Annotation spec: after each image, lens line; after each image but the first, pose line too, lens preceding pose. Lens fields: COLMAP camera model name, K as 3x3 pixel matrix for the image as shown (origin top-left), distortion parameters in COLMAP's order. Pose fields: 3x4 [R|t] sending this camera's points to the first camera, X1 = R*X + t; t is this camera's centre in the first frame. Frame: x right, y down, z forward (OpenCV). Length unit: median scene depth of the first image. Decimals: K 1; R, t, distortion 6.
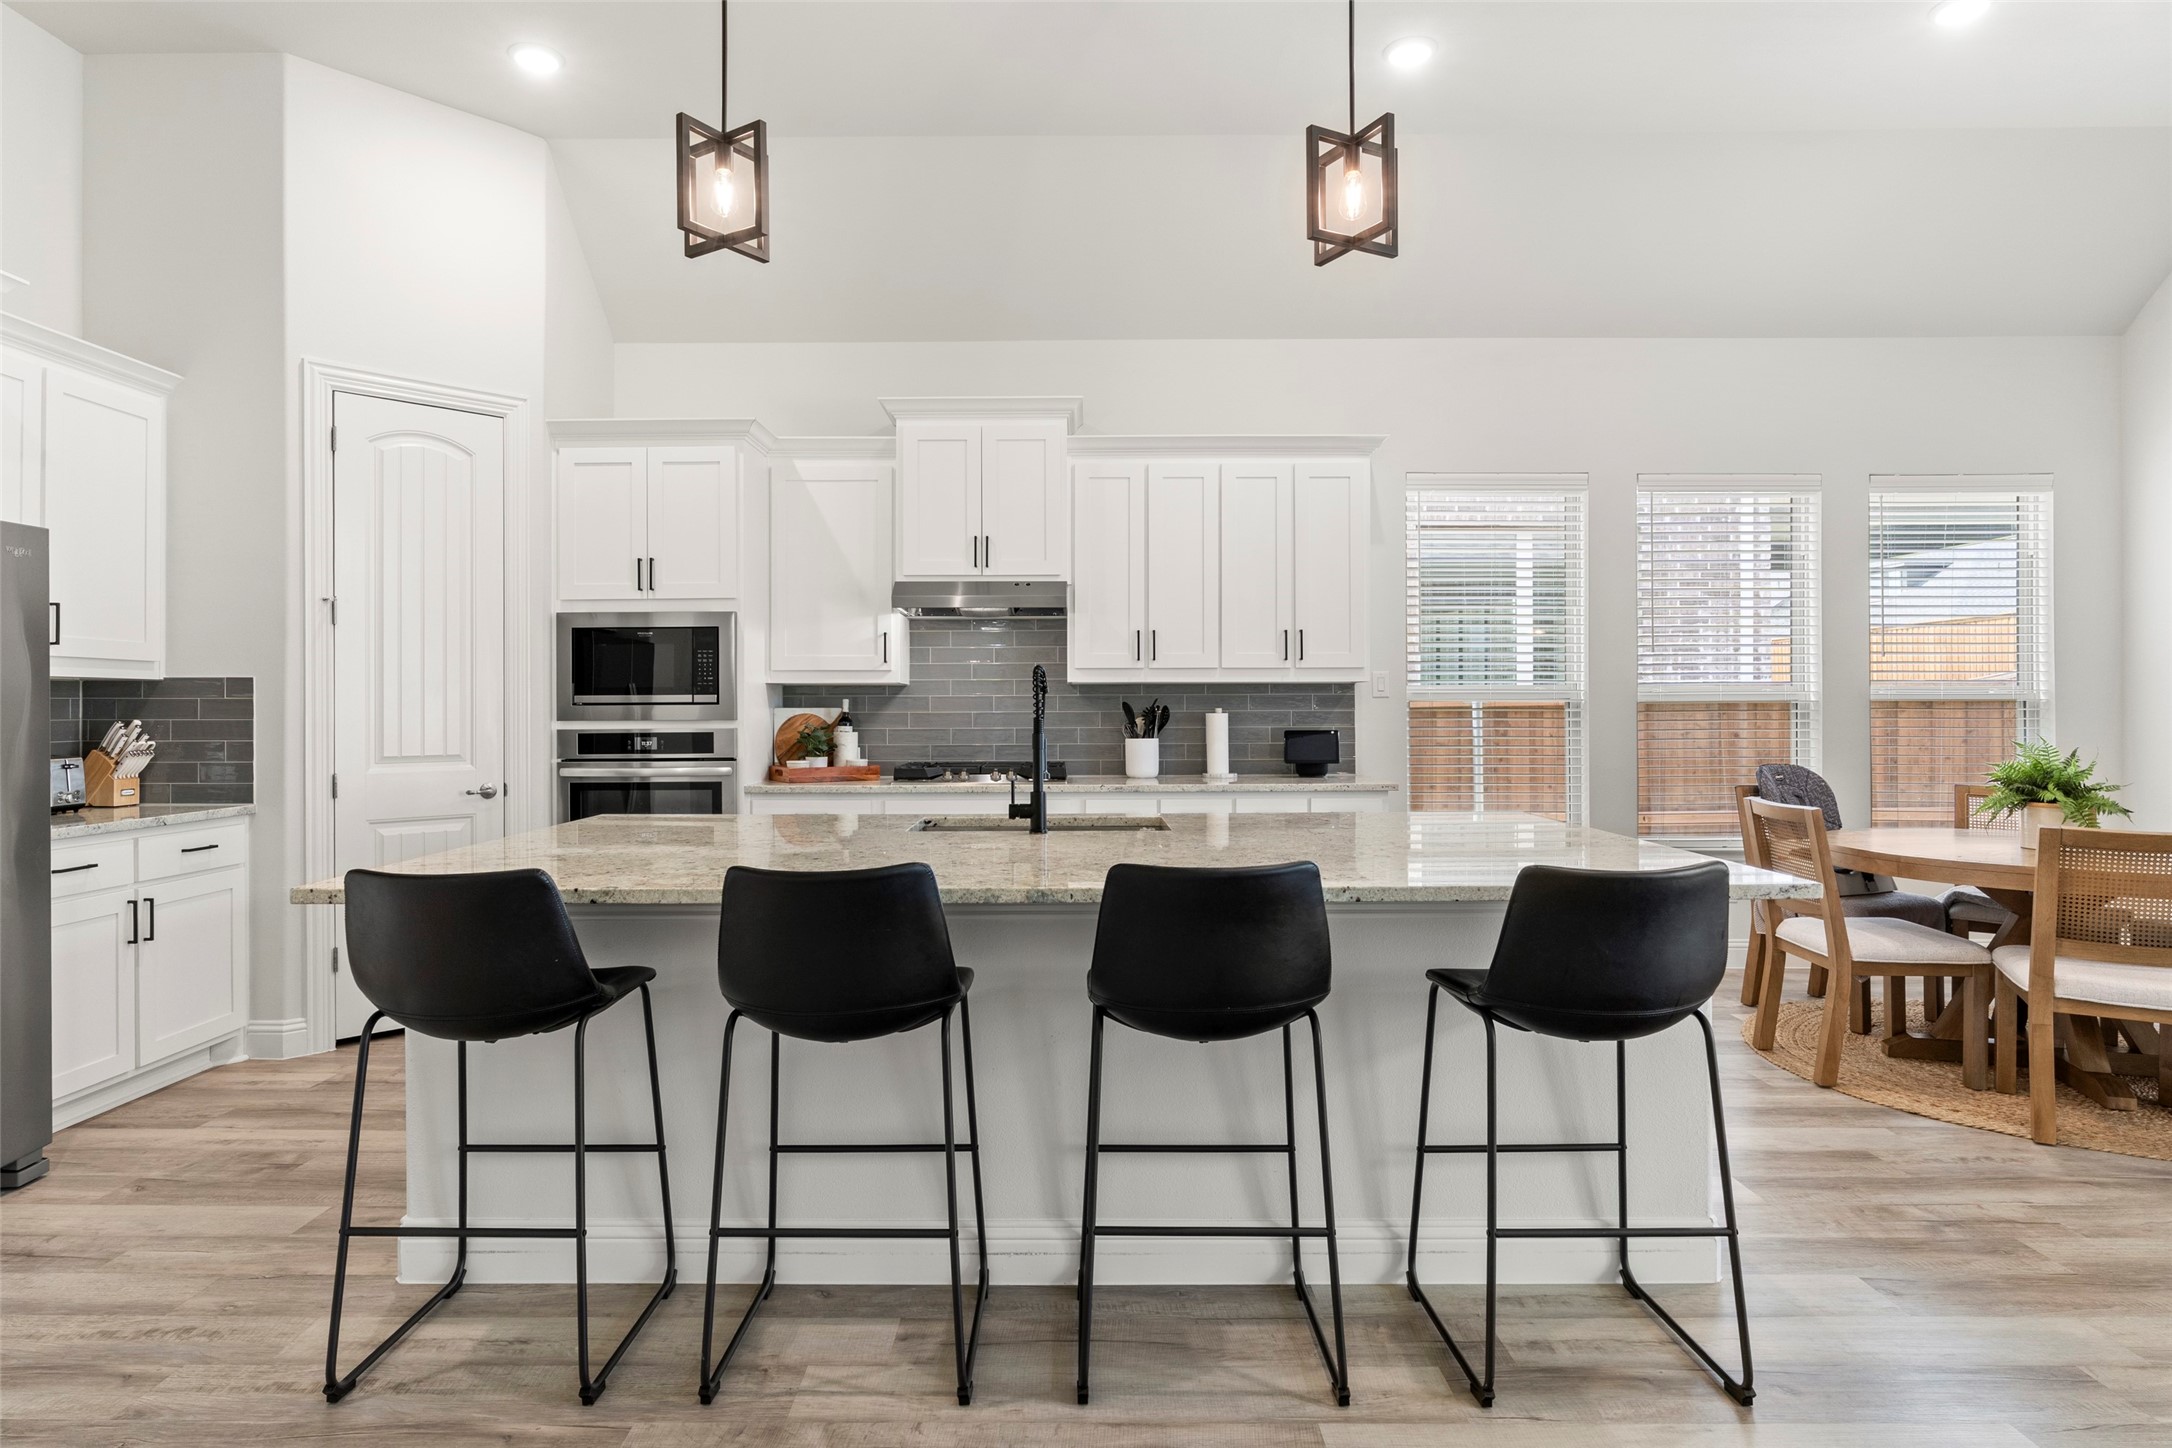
lens RADIAL K [[1191.4, 0, 1066.1], [0, 1191.4, 700.7], [0, 0, 1]] dist [-0.013835, 0.006886]
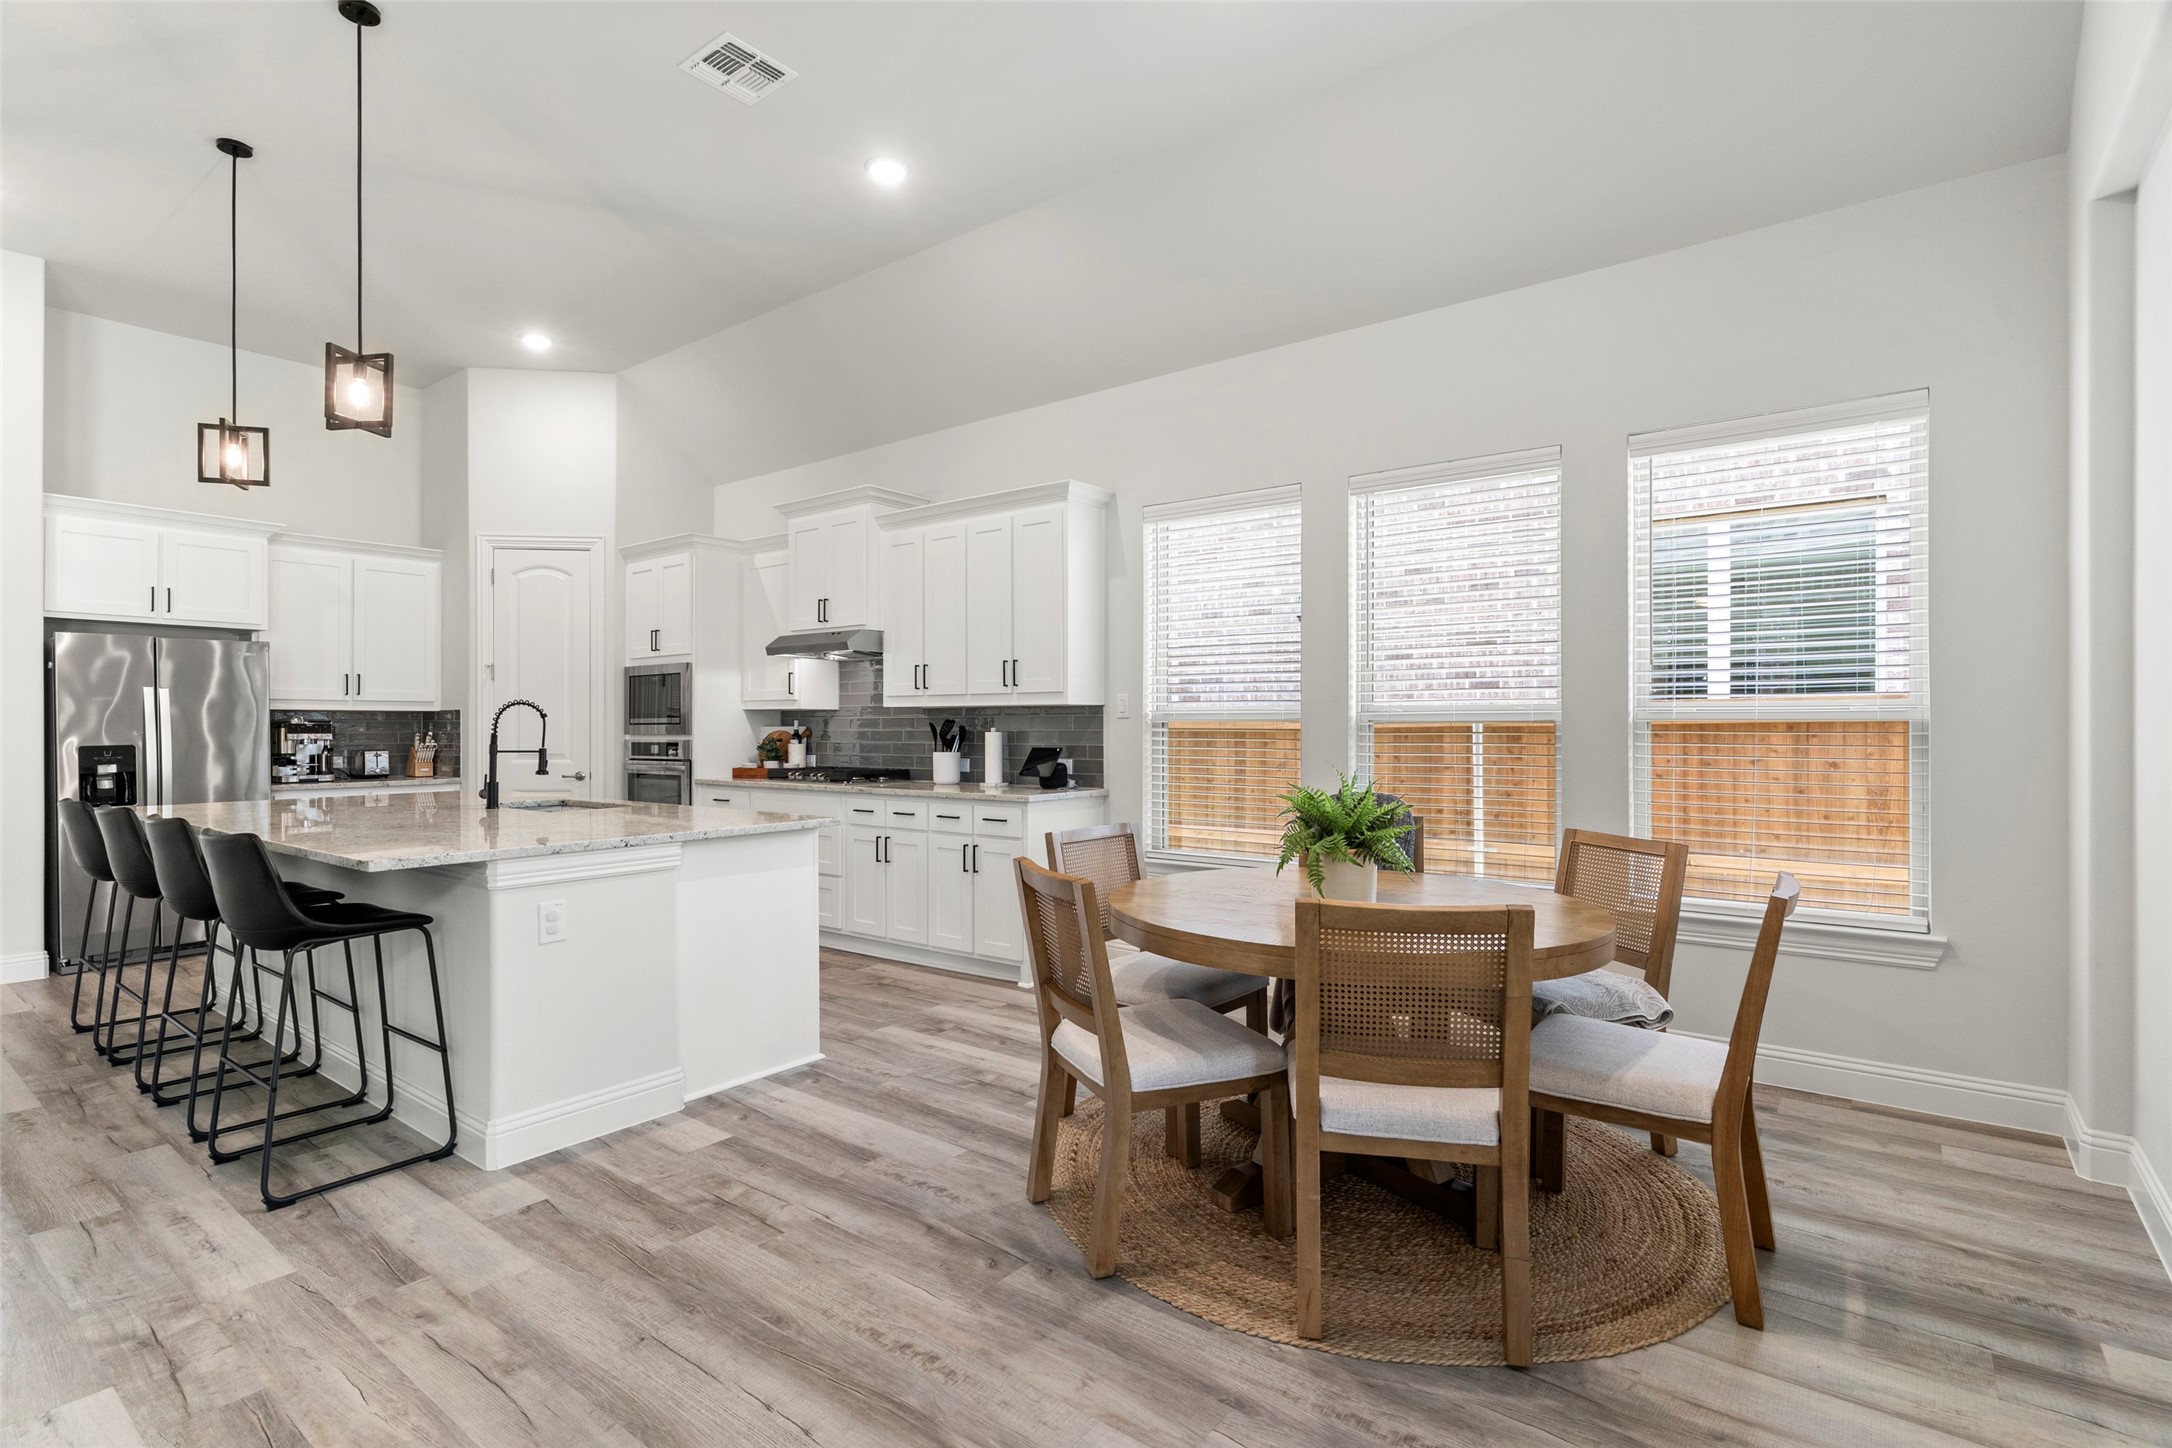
lens RADIAL K [[1035.9, 0, 1086.6], [0, 1035.9, 738.5], [0, 0, 1]] dist [-0.003051, -0.000556]
pose [[0.795316, 0.010725, -0.606101, 0.920547], [0.002010, 0.999791, 0.020329, -0.004400], [0.606192, -0.017386, 0.795128, 0.260517]]
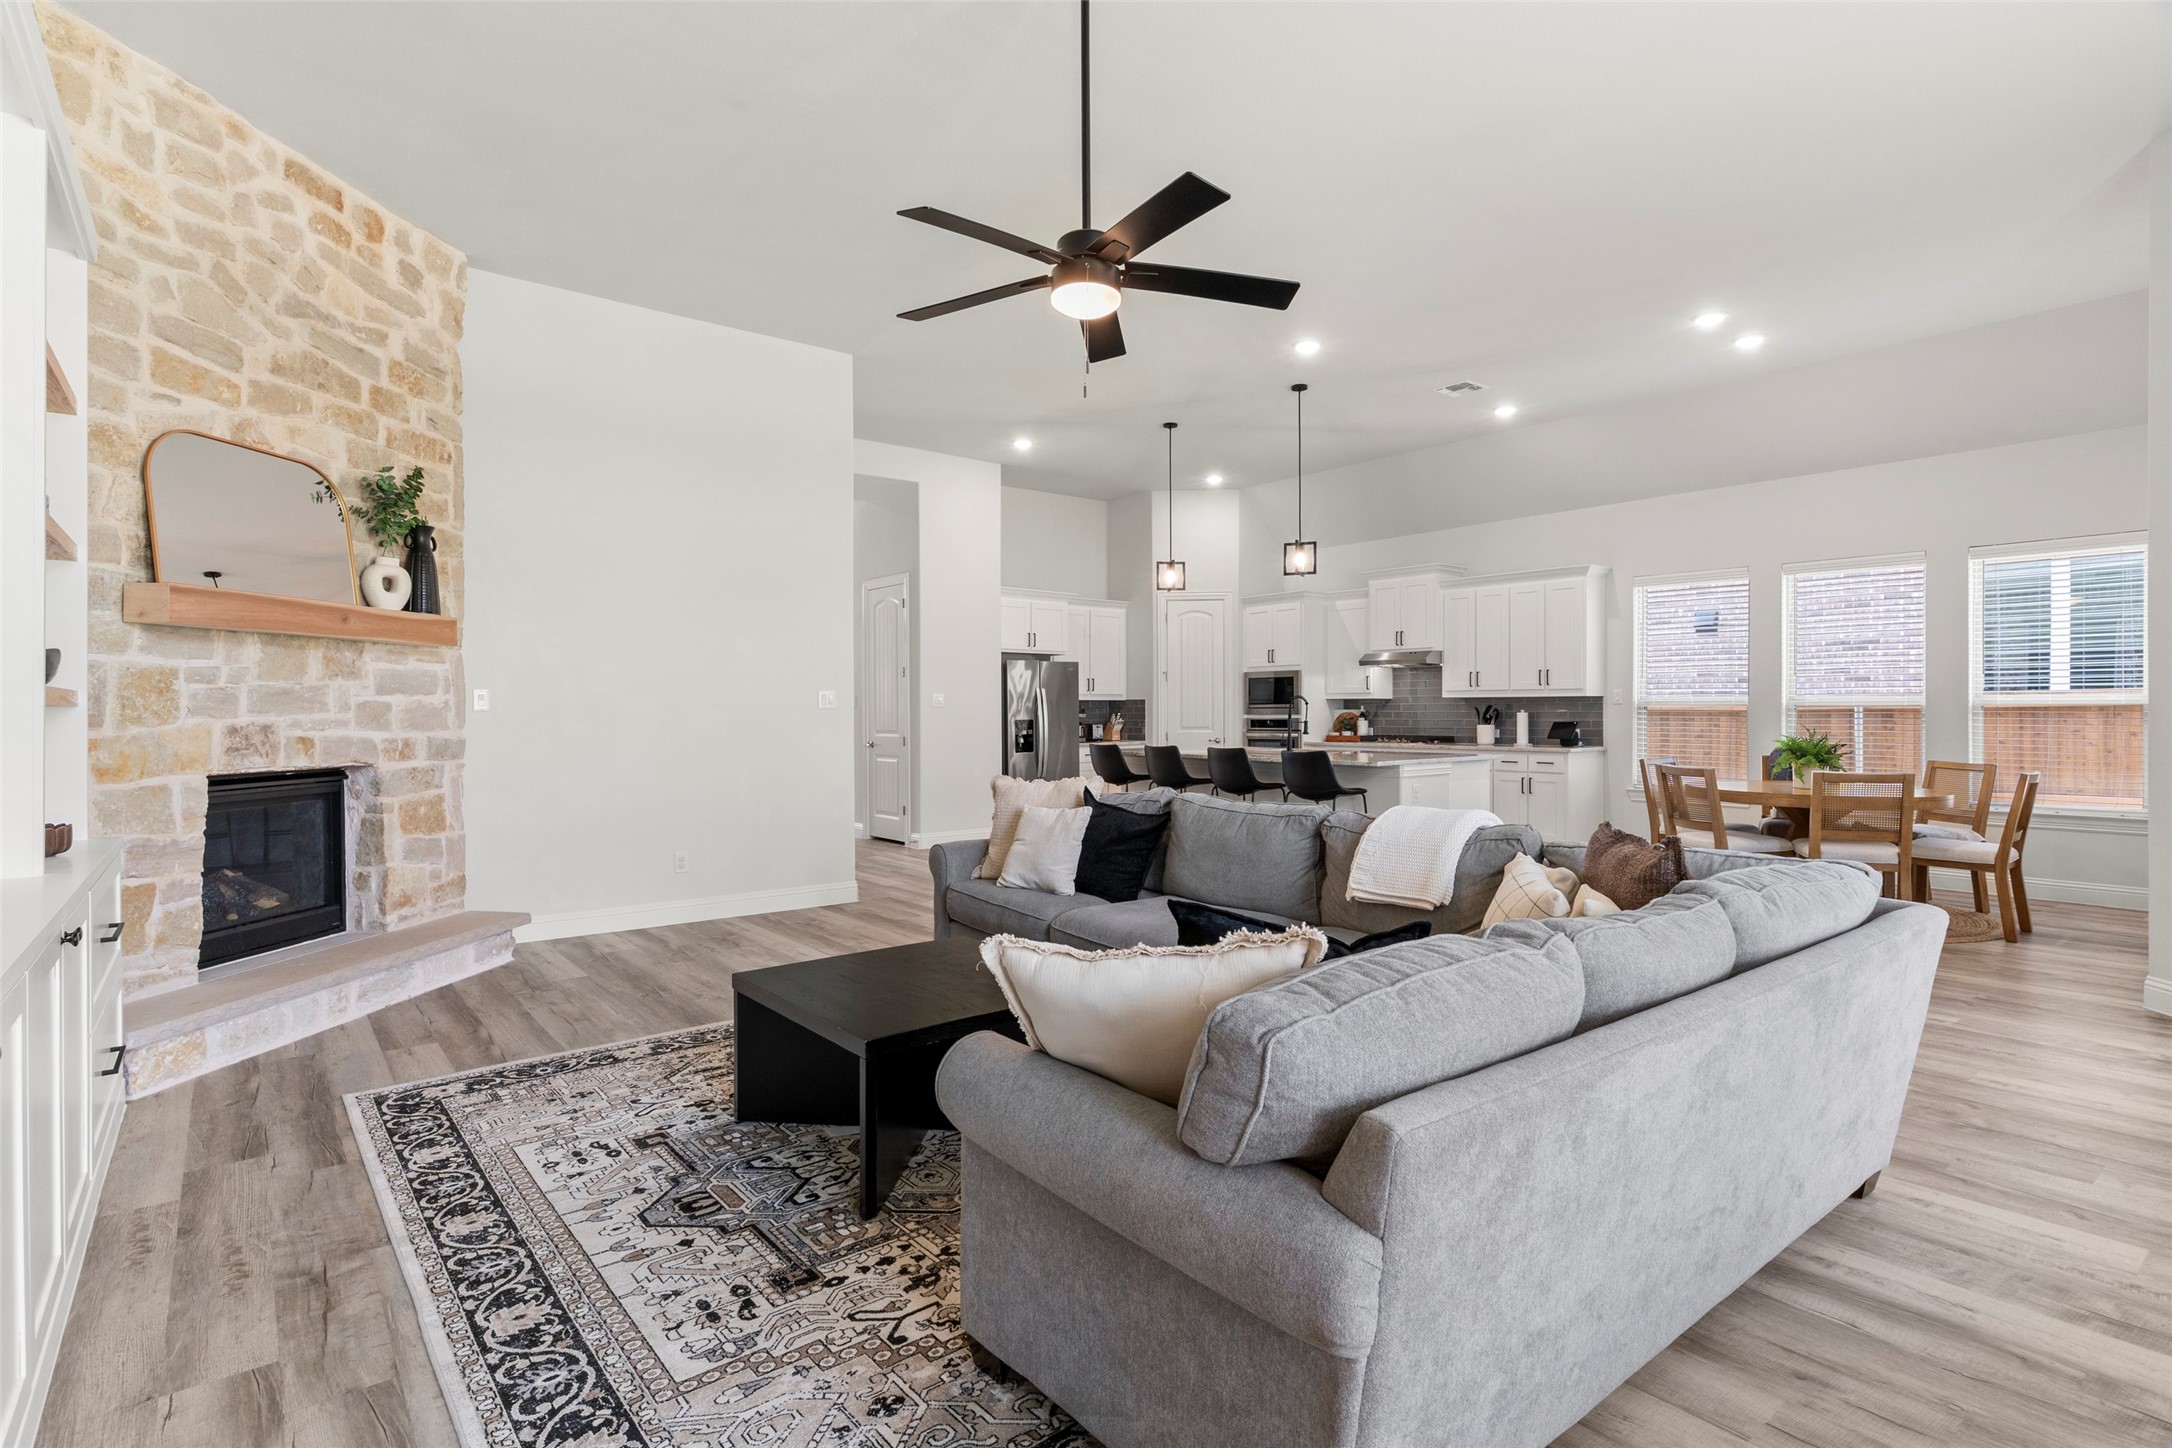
lens RADIAL K [[1066.7, 0, 1076.4], [0, 1066.7, 712.6], [0, 0, 1]] dist [-0.006925, 0.002151]
pose [[0.626359, 0.004004, -0.779525, 1.140494], [0.004914, 0.999947, 0.009084, -0.009714], [0.779519, -0.009521, 0.626306, -0.727257]]
